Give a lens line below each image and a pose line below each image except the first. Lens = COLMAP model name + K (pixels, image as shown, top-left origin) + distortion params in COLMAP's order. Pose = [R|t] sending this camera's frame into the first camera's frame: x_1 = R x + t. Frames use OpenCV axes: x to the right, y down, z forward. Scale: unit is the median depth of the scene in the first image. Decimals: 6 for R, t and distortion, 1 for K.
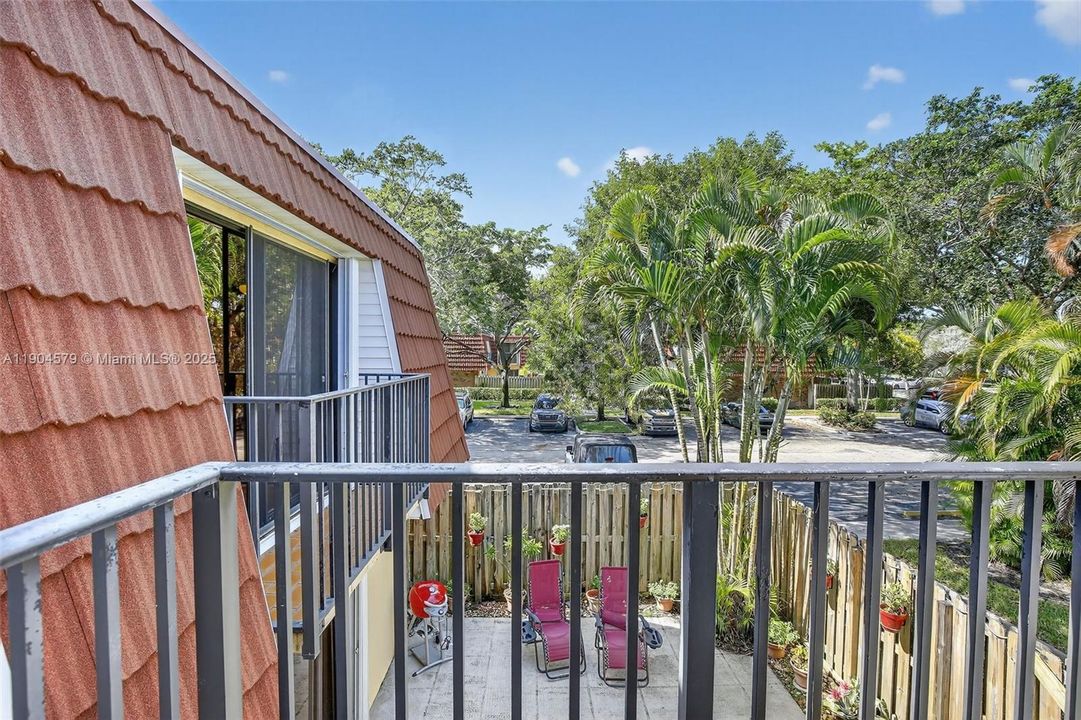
lens RADIAL K [[501.8, 0, 547.7], [0, 501.8, 366.9], [0, 0, 1]] dist [-0.022063, 0.000637]
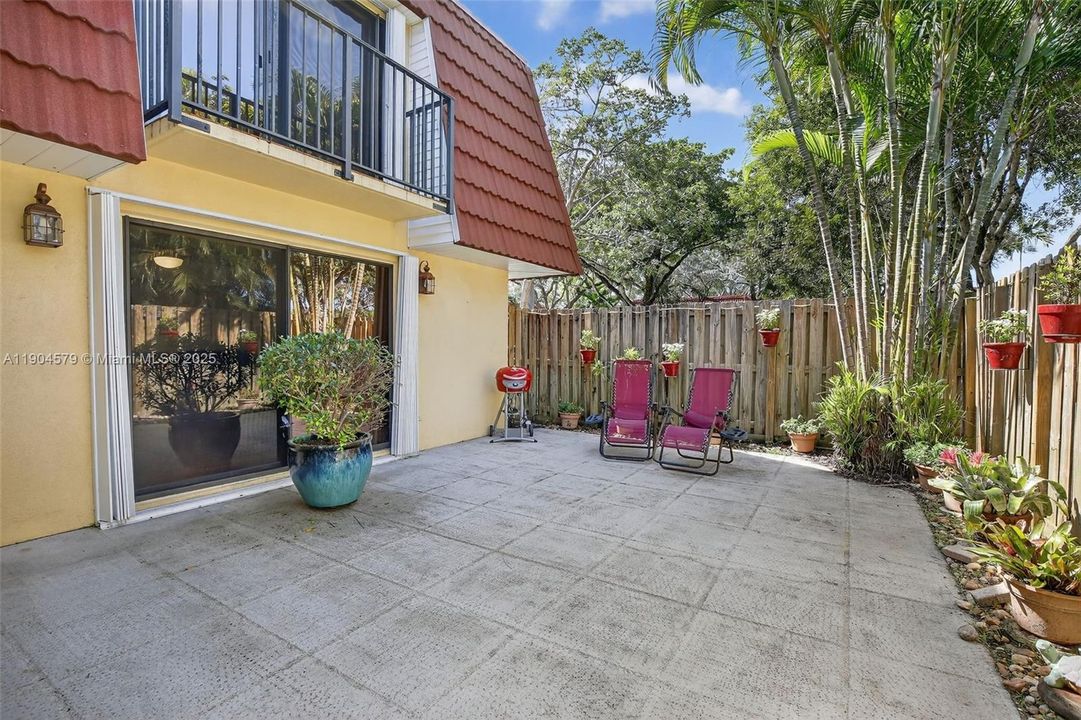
lens RADIAL K [[501.8, 0, 547.7], [0, 501.8, 366.9], [0, 0, 1]] dist [-0.022063, 0.000637]
pose [[0.835012, 0.018066, -0.549935, 0.320644], [-0.013591, 0.999833, 0.012211, 0.340526], [0.550064, -0.002722, 0.835118, 0.134230]]
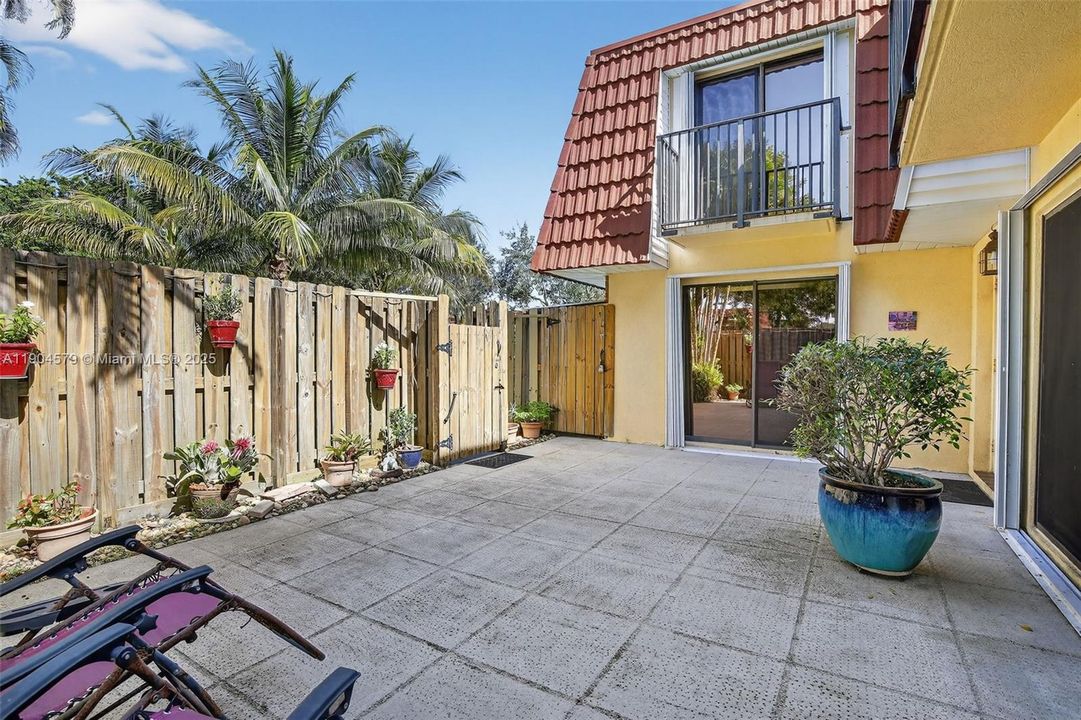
lens RADIAL K [[498.7, 0, 554.4], [0, 498.7, 358.8], [0, 0, 1]] dist [-0.030908, 0.000085]
pose [[-0.838975, -0.016315, 0.543925, -0.122585], [0.006183, 0.999200, 0.039509, 0.316131], [-0.544134, 0.036510, -0.838203, 0.859266]]
